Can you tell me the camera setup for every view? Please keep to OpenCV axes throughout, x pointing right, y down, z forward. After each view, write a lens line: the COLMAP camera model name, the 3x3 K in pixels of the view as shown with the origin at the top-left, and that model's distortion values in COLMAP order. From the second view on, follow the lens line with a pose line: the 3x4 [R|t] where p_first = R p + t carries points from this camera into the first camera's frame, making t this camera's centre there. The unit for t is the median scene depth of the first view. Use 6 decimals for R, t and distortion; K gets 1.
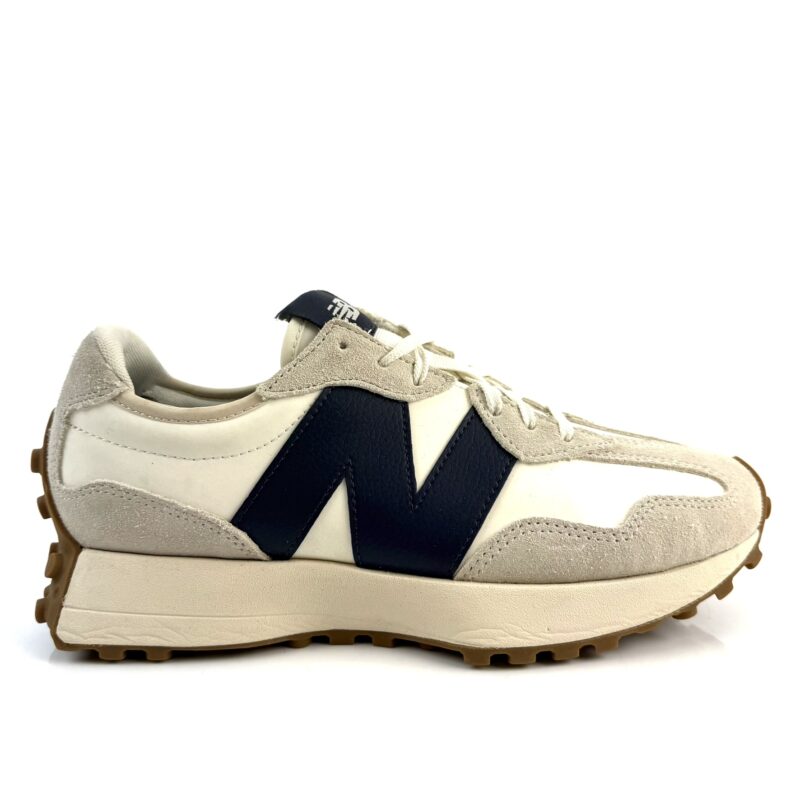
lens RADIAL K [[733.5, 0, 397.5], [0, 733.5, 412.0], [0, 0, 1]] dist [0.170474, -0.496932]
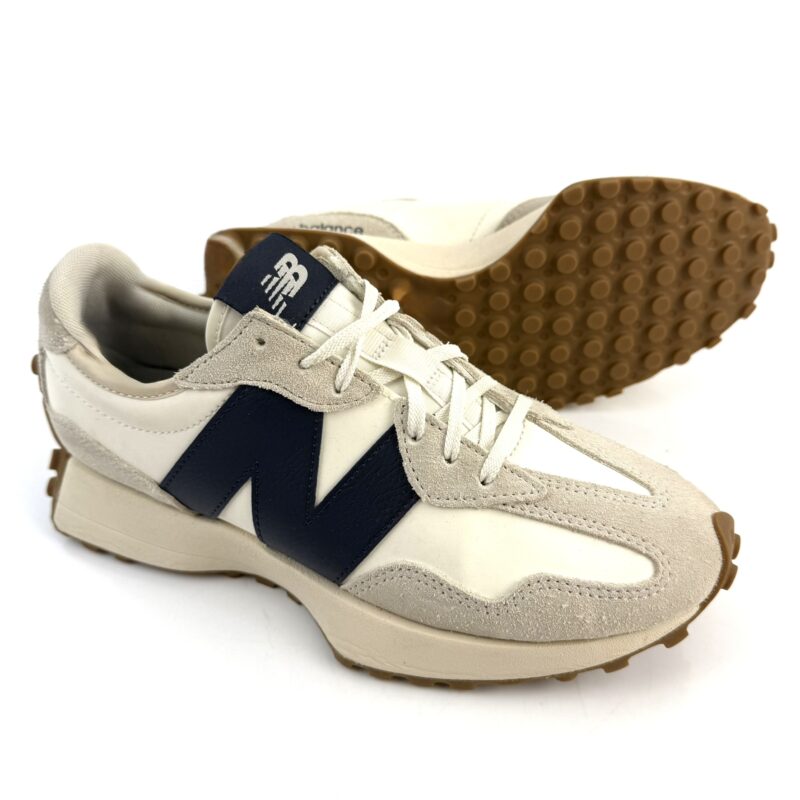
lens RADIAL K [[733.5, 0, 397.5], [0, 733.5, 412.0], [0, 0, 1]] dist [0.170474, -0.496932]
pose [[0.930393, 0.229149, -0.286112, 0.375502], [-0.057721, 0.862369, 0.502979, -0.496195], [0.361991, -0.451454, 0.815568, 0.267964]]
